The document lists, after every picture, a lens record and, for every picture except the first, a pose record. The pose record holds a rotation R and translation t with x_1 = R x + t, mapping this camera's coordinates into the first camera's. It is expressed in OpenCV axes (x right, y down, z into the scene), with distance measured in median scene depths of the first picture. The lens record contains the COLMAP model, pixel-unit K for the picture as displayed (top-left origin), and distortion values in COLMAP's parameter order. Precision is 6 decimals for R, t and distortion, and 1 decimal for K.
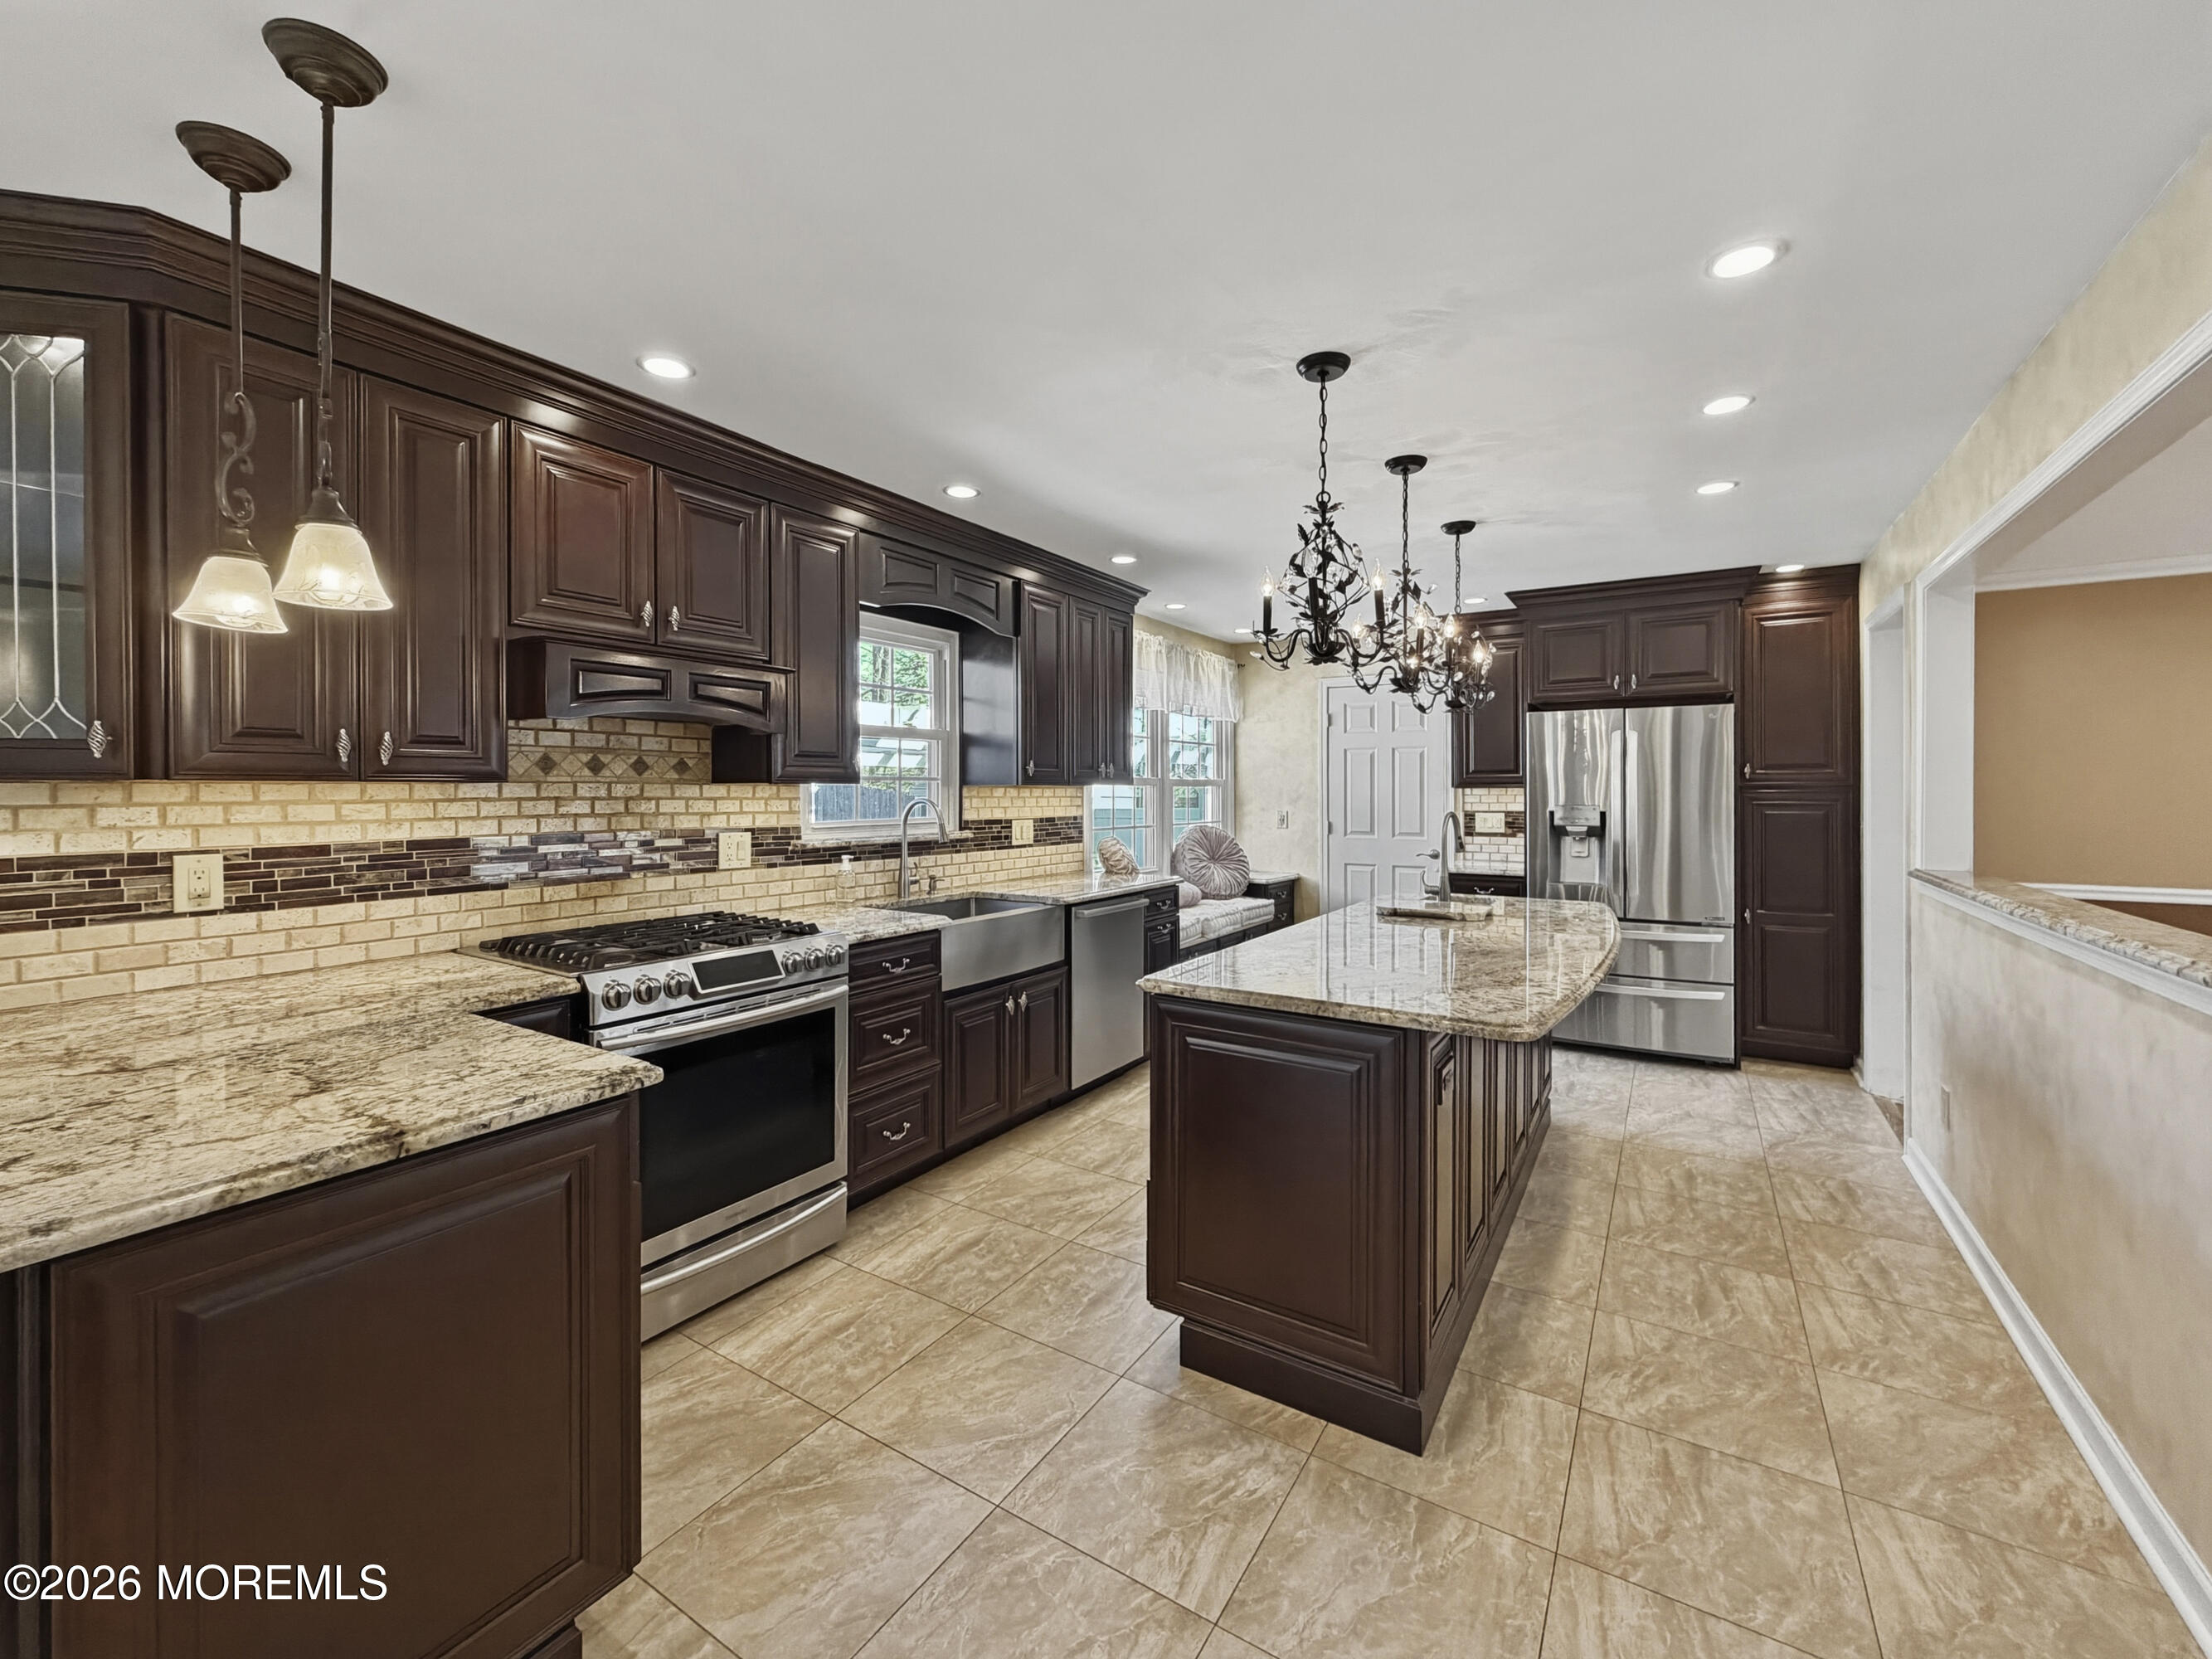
lens RADIAL K [[893.3, 0, 1120.4], [0, 893.3, 797.8], [0, 0, 1]] dist [-0.001056, 0.000399]
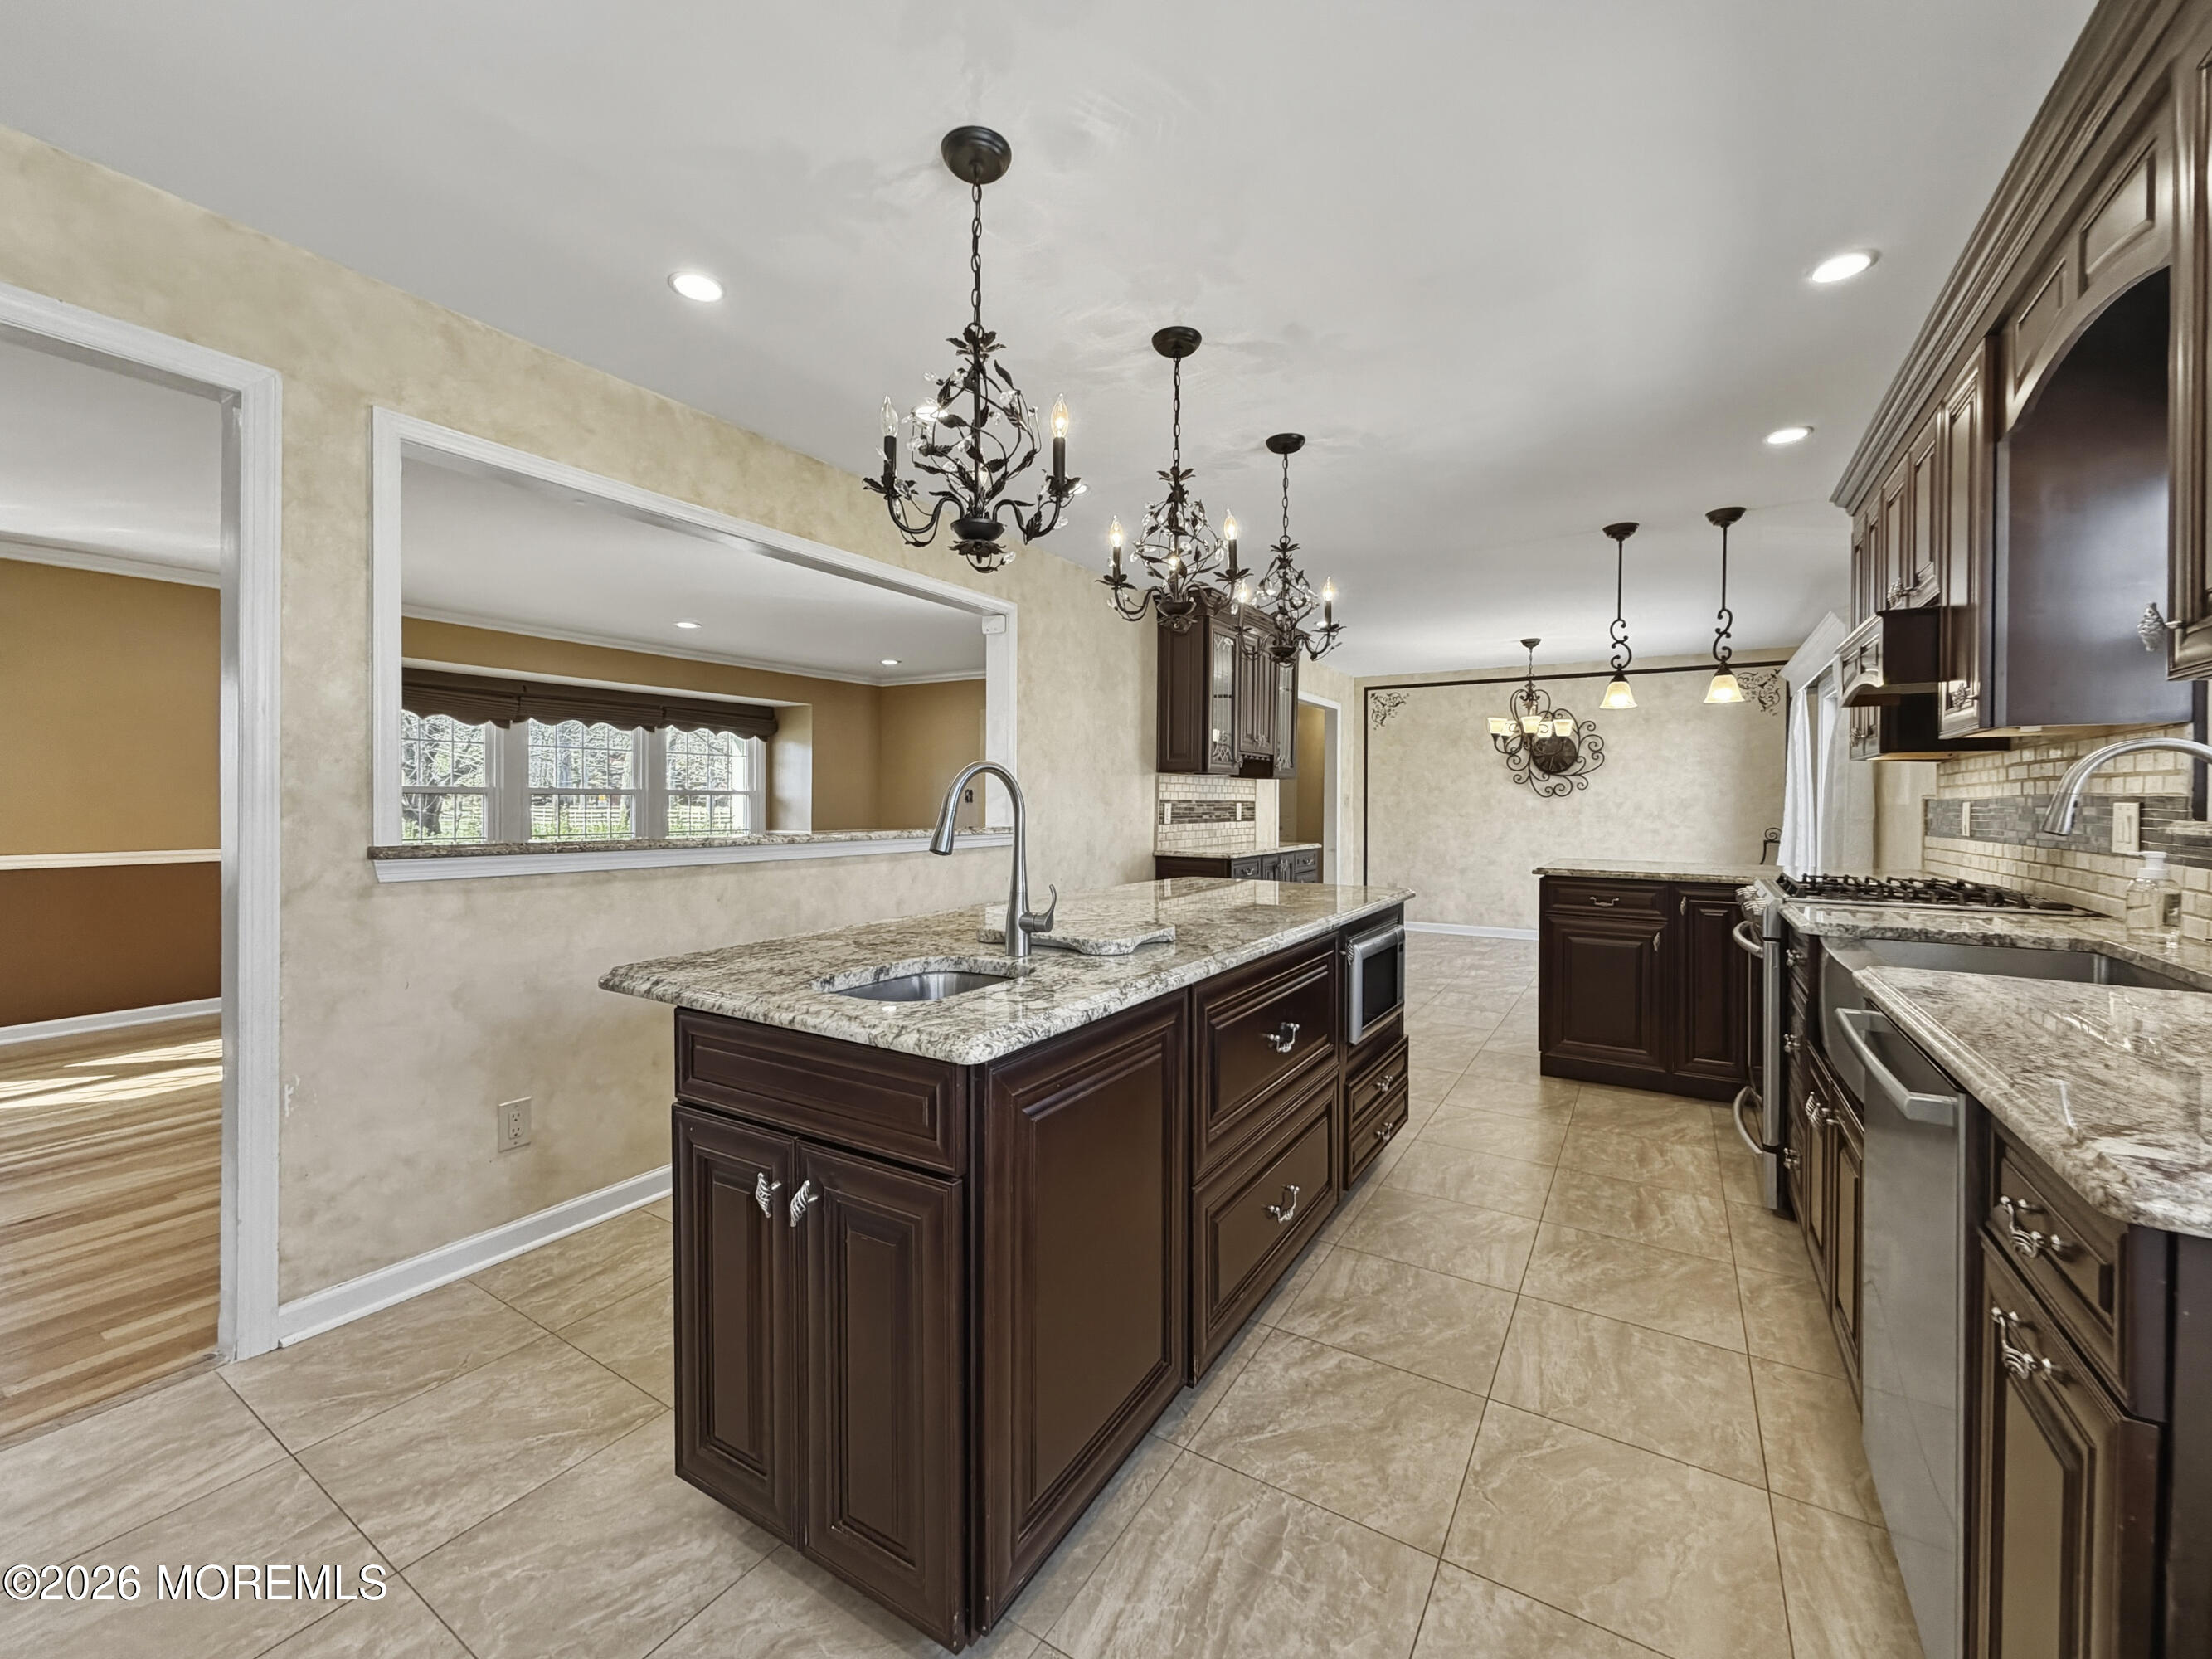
lens RADIAL K [[893.3, 0, 1100.7], [0, 893.3, 811.3], [0, 0, 1]] dist [-0.001056, 0.000399]
pose [[-0.999976, -0.005554, 0.004028, 0.366674], [-0.005478, 0.999812, 0.018625, 0.038121], [-0.004131, 0.018602, -0.999818, 1.727991]]
